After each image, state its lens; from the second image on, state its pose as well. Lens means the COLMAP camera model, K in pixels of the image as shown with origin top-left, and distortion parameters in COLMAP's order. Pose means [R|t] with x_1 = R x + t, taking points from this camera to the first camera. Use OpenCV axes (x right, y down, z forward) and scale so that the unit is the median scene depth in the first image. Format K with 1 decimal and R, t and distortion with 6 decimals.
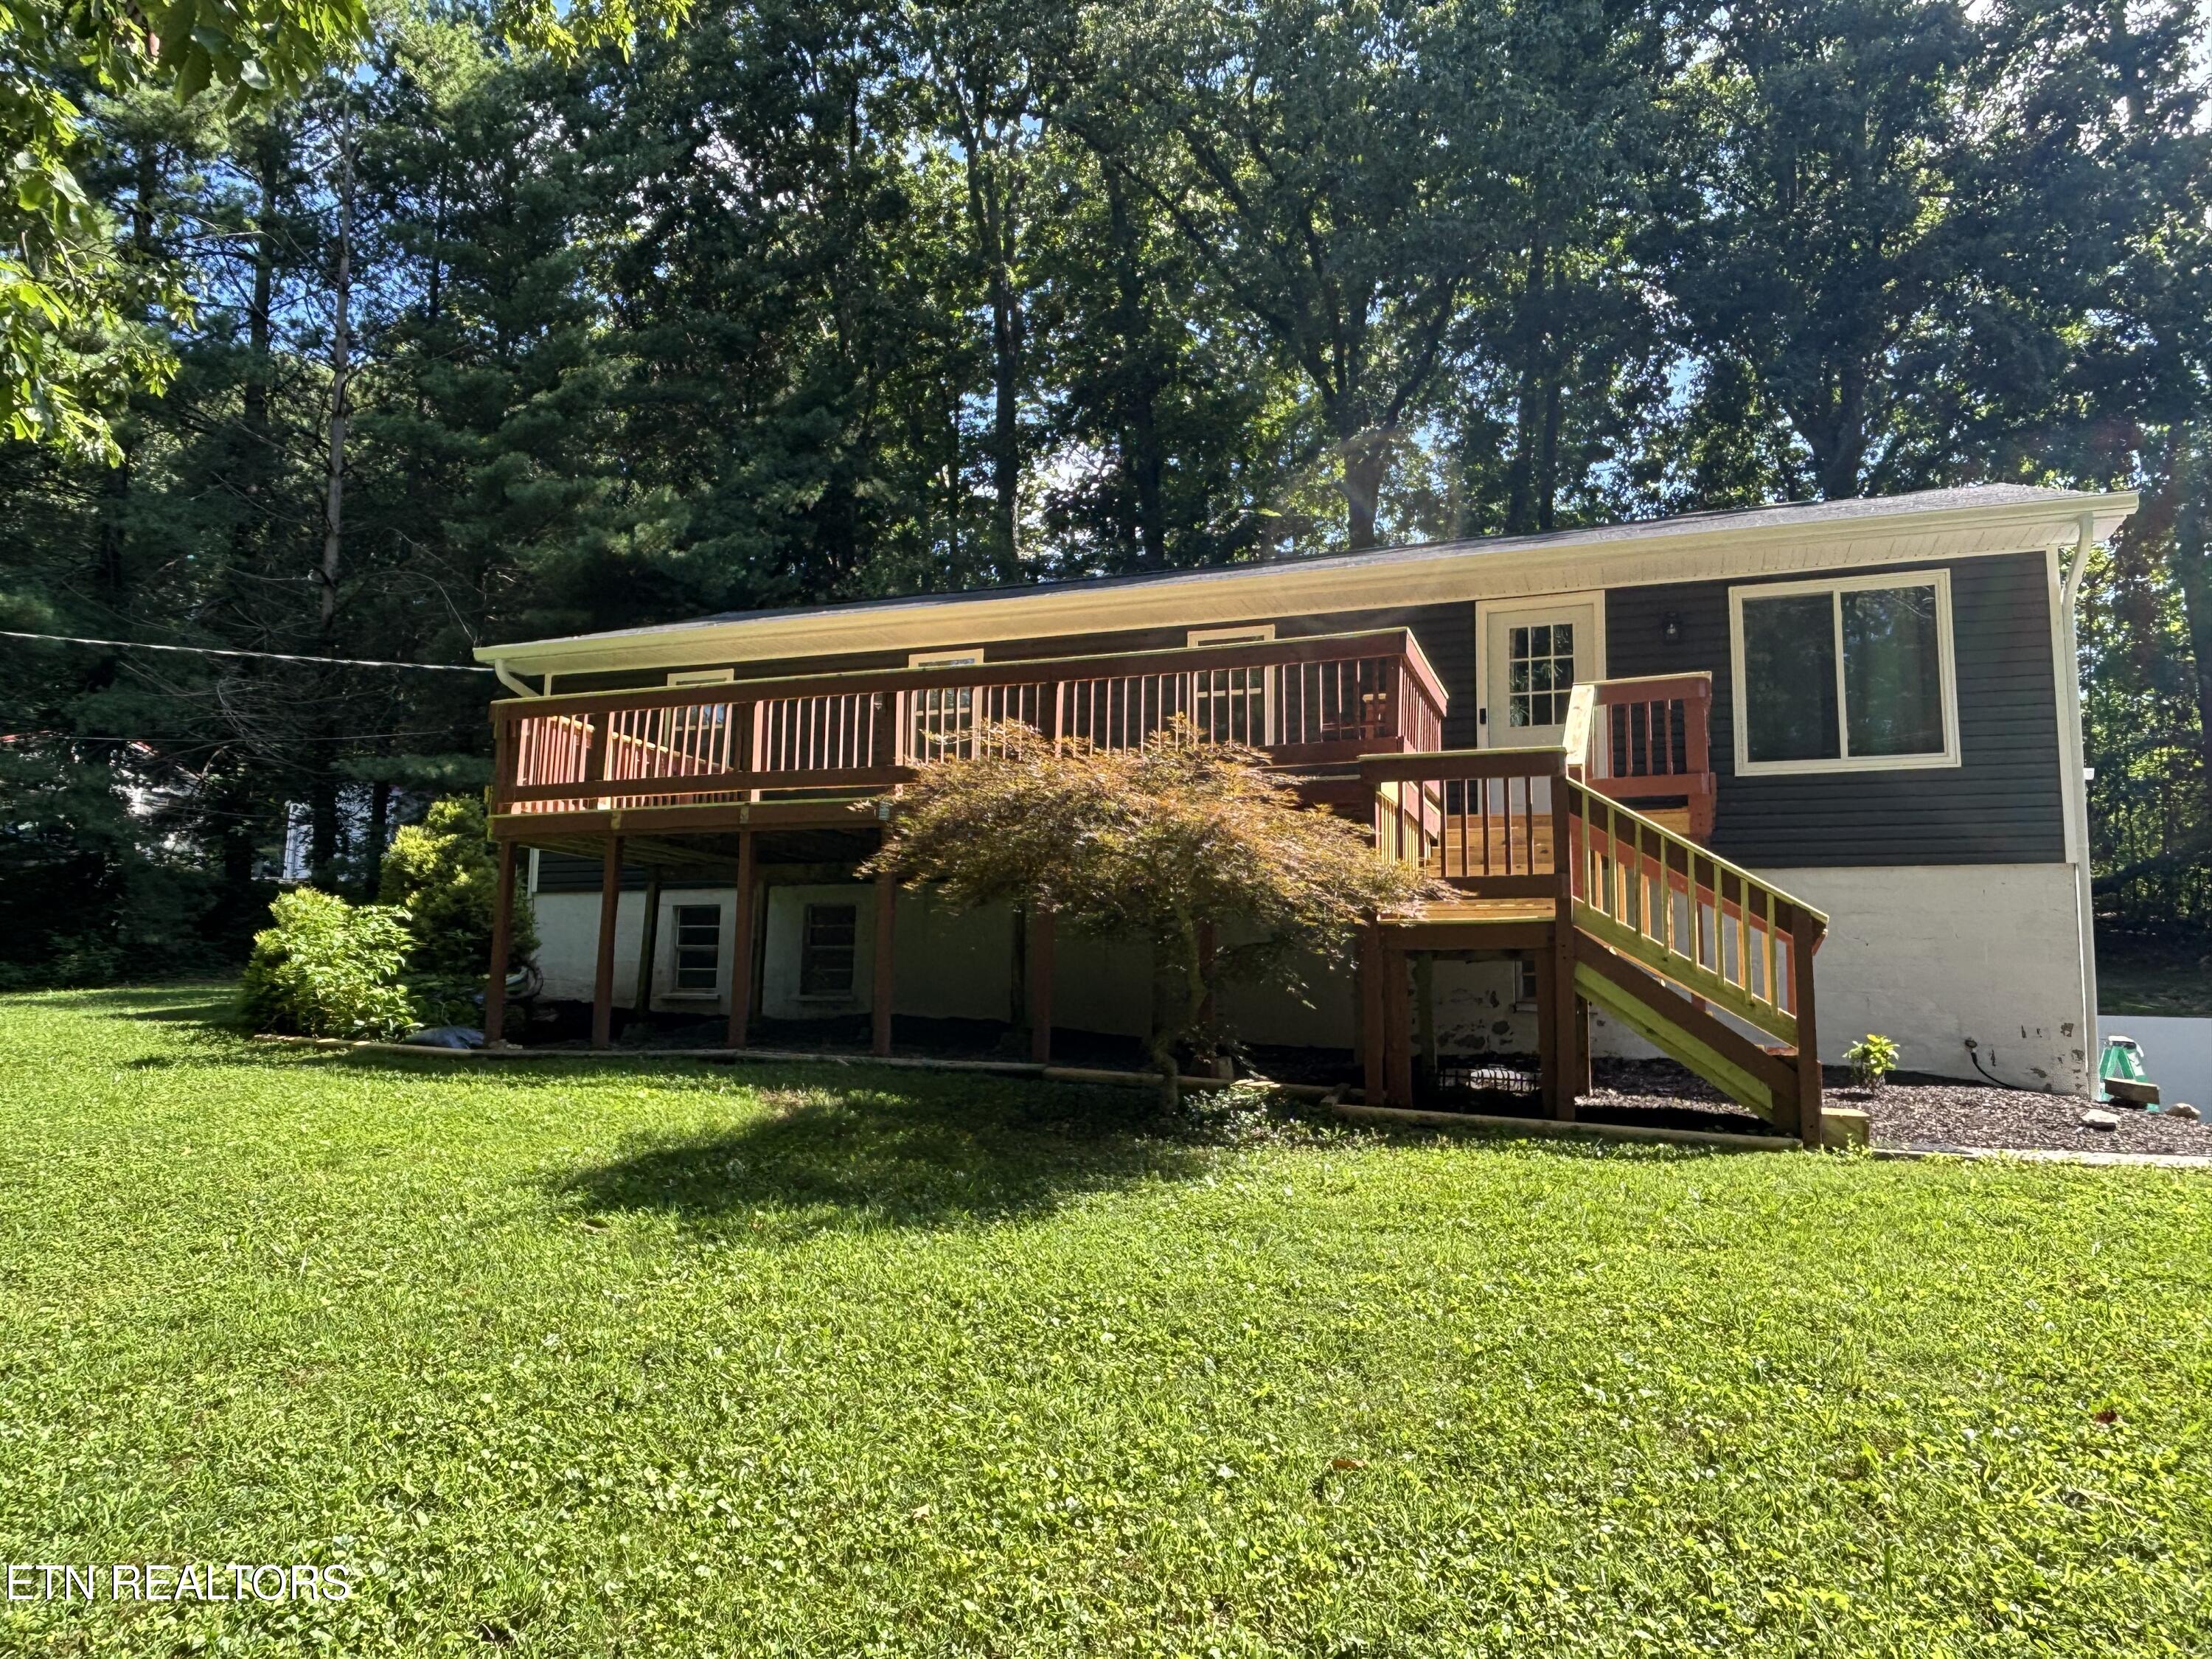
lens RADIAL K [[1469.2, 0, 1106.0], [0, 1469.2, 829.5], [0, 0, 1]] dist [-0.009528, -0.002855]
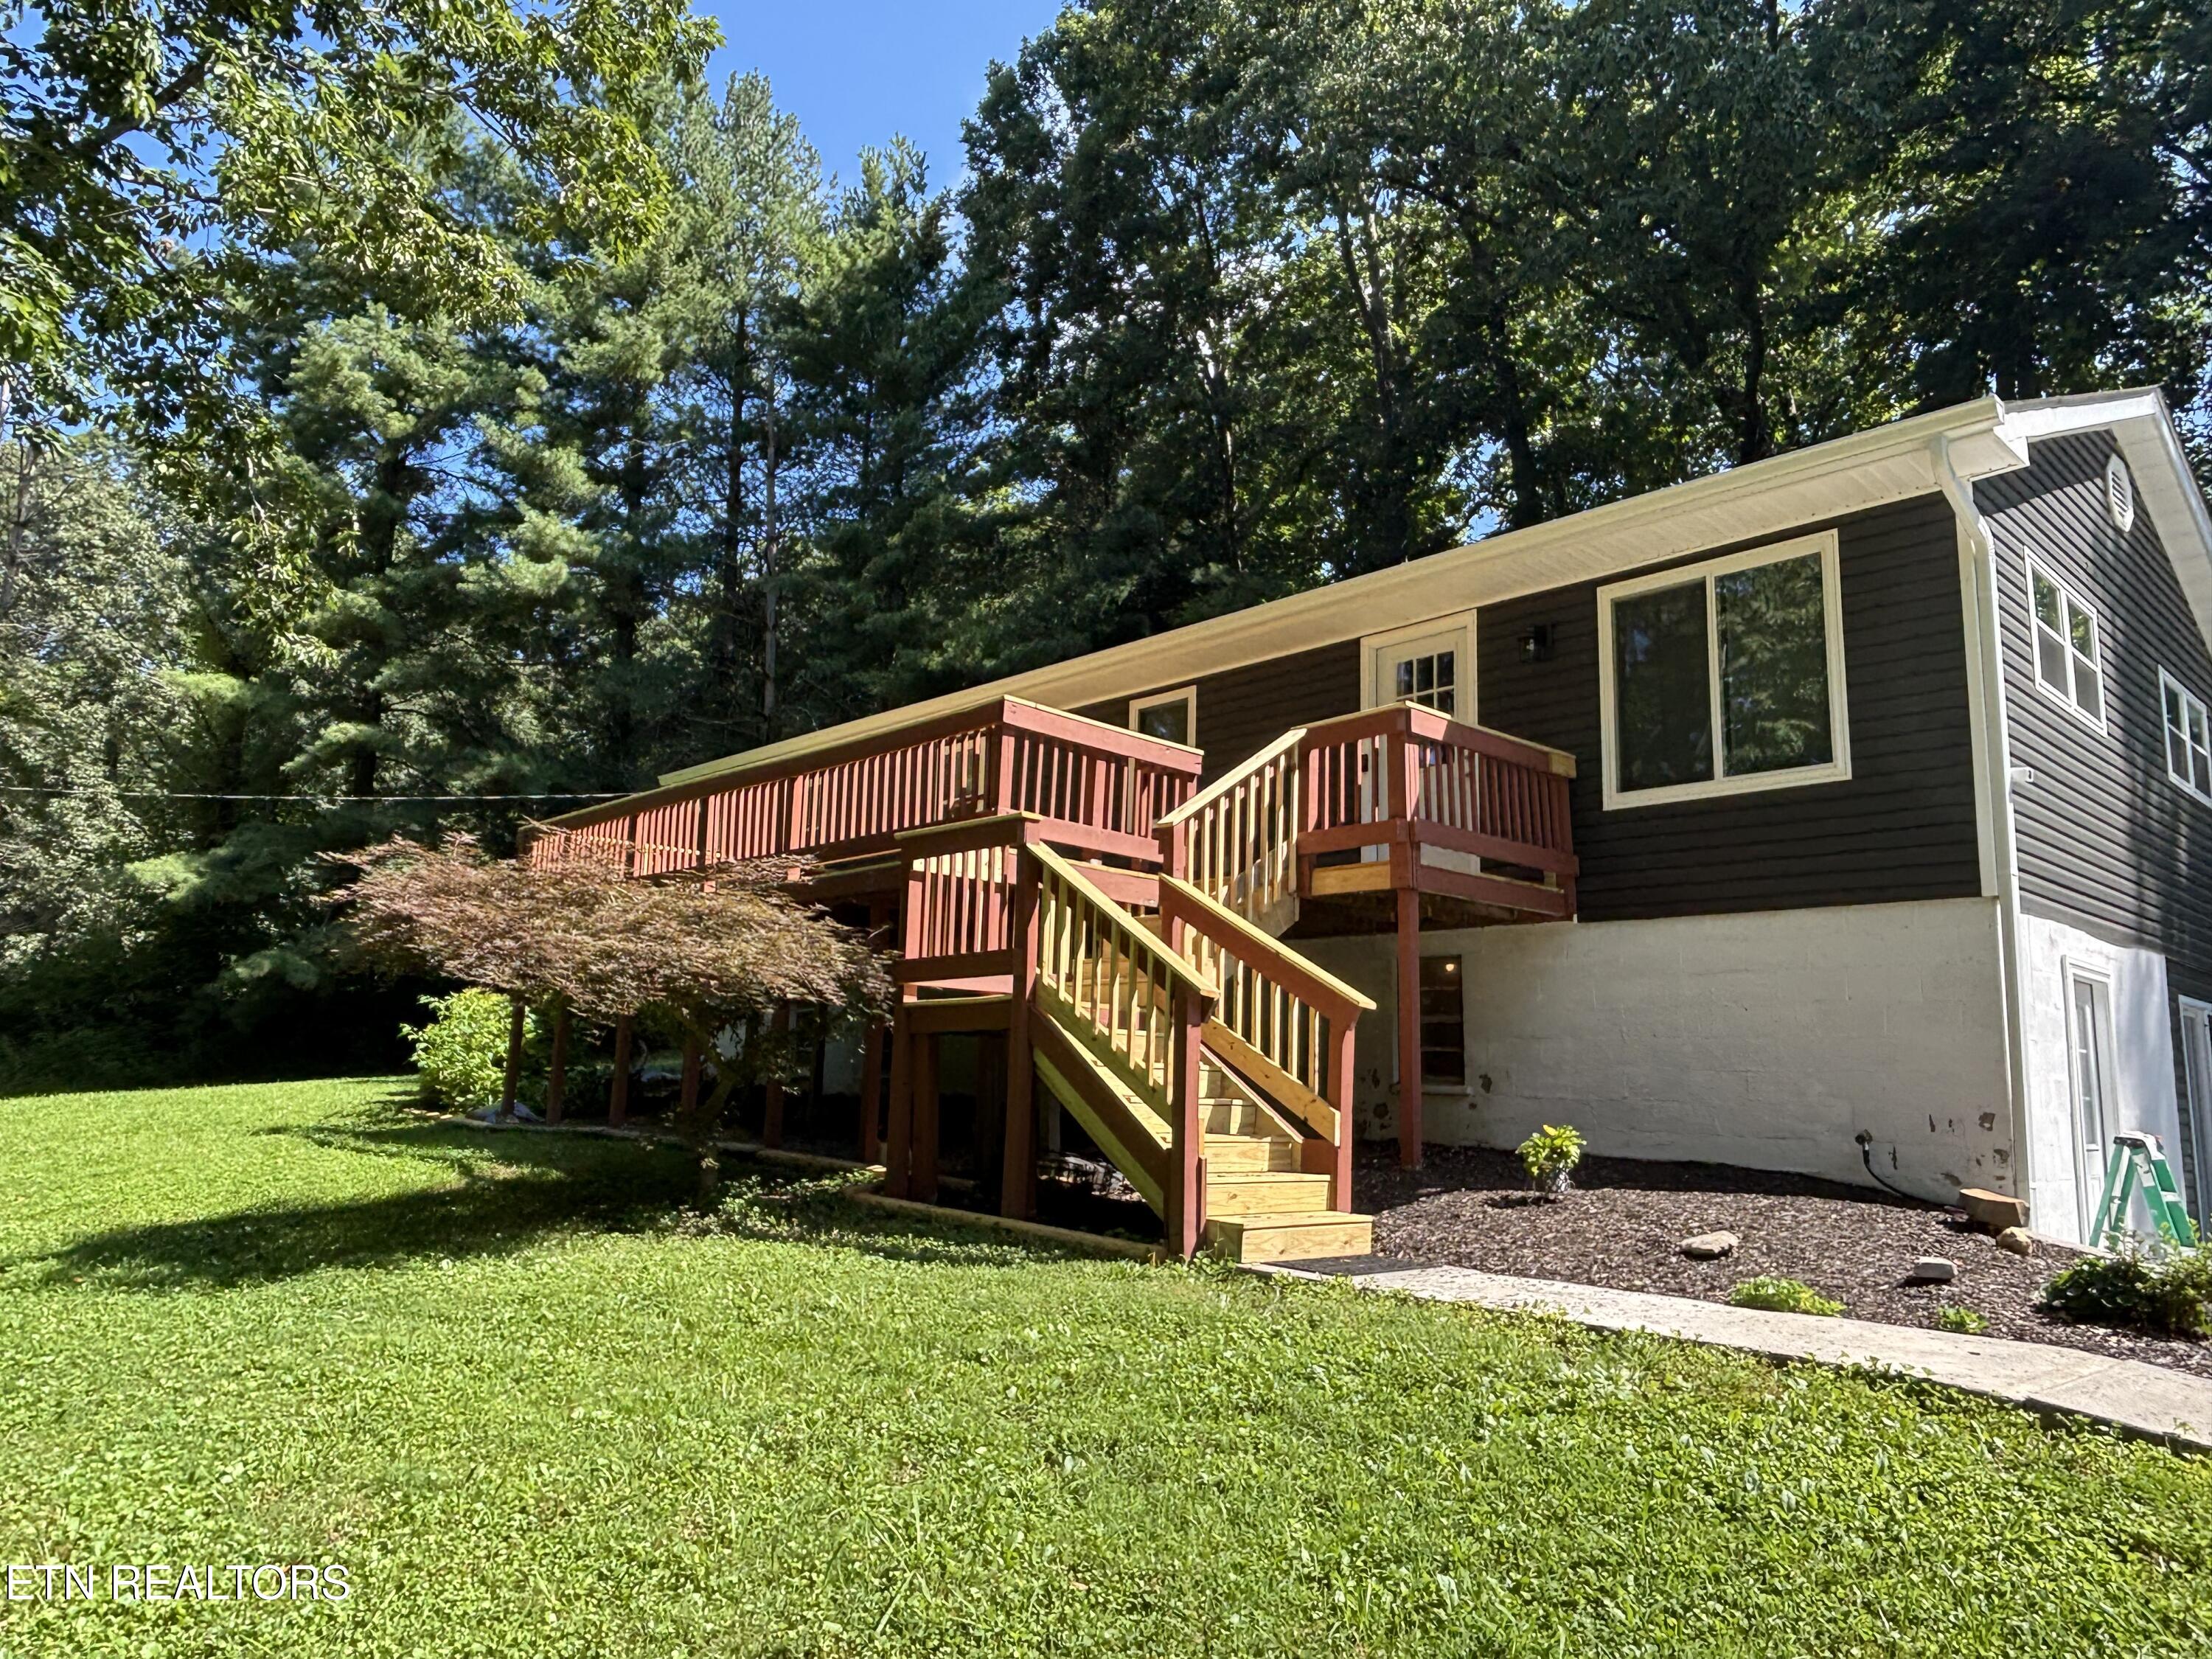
lens RADIAL K [[1469.2, 0, 1106.0], [0, 1469.2, 829.5], [0, 0, 1]] dist [-0.009528, -0.002855]
pose [[0.908632, -0.070554, -0.411595, 0.516705], [0.050293, 0.996939, -0.059865, 0.010142], [0.414559, 0.033695, 0.909398, 0.121591]]
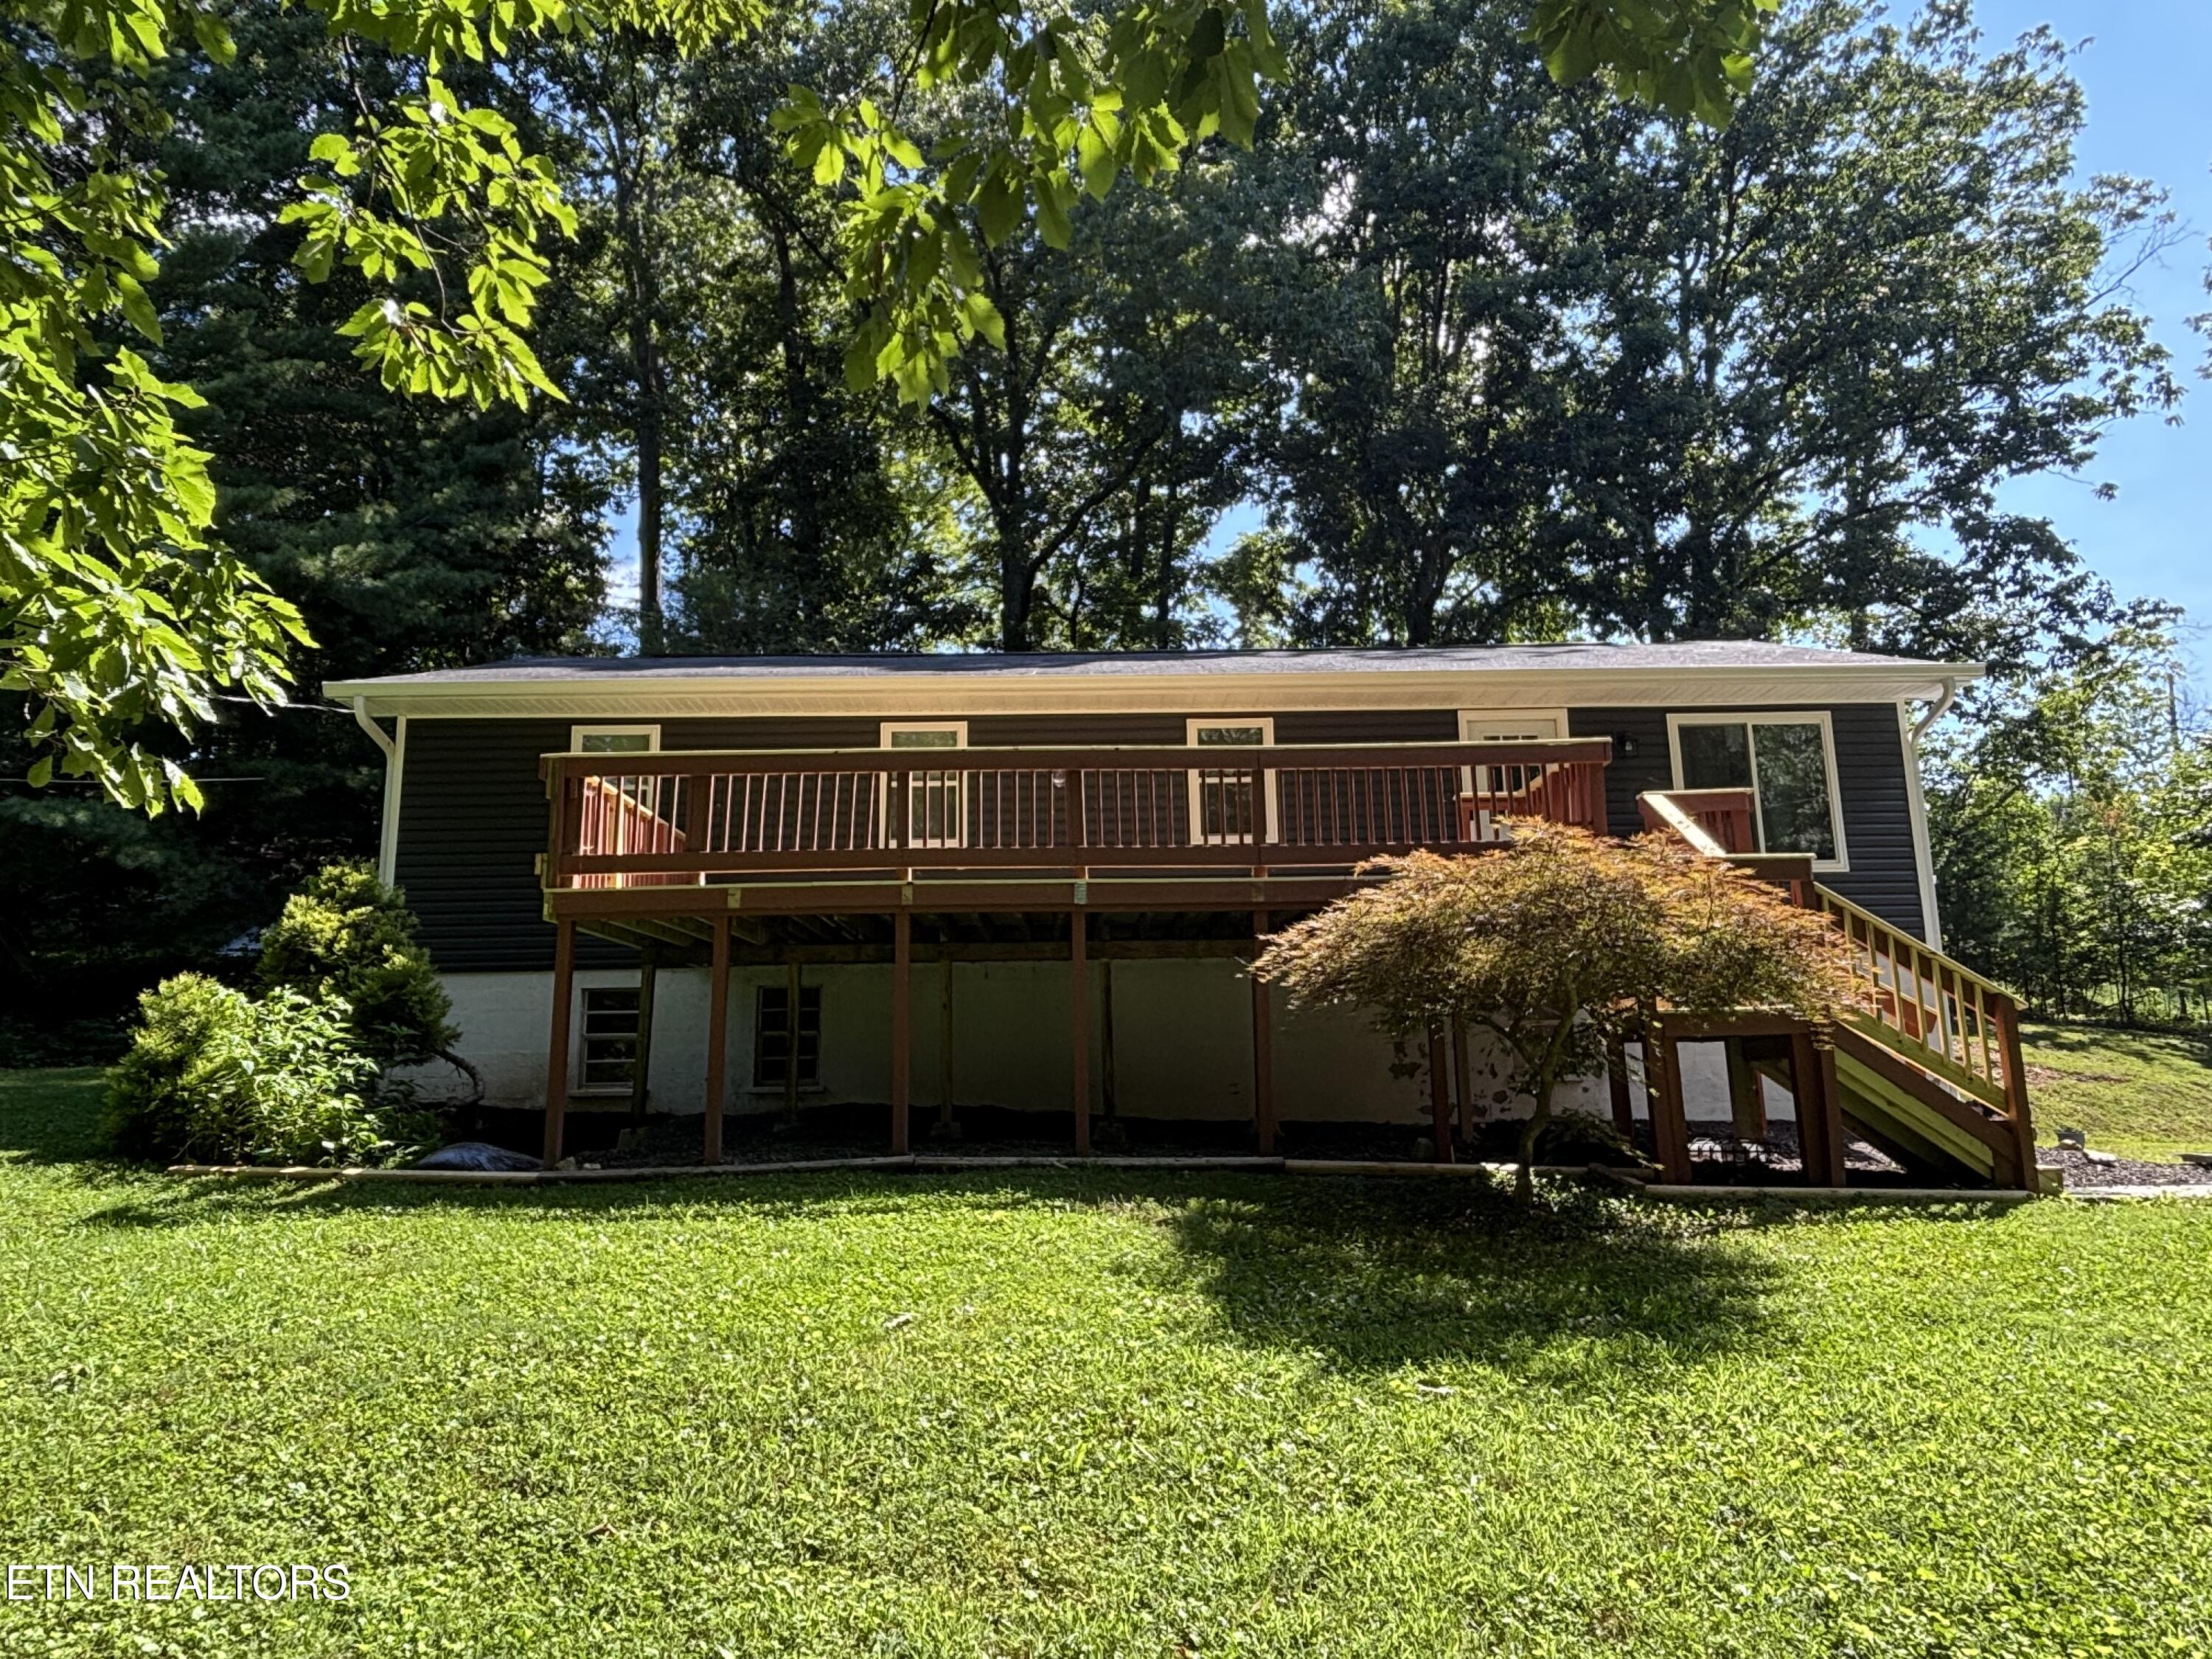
lens RADIAL K [[1347.9, 0, 1106.0], [0, 1347.9, 829.5], [0, 0, 1]] dist [-0.035940, -0.000332]
pose [[0.931314, 0.033807, 0.362645, -0.391888], [-0.015380, 0.998445, -0.053579, -0.007631], [-0.363892, 0.044322, 0.930386, 0.169239]]
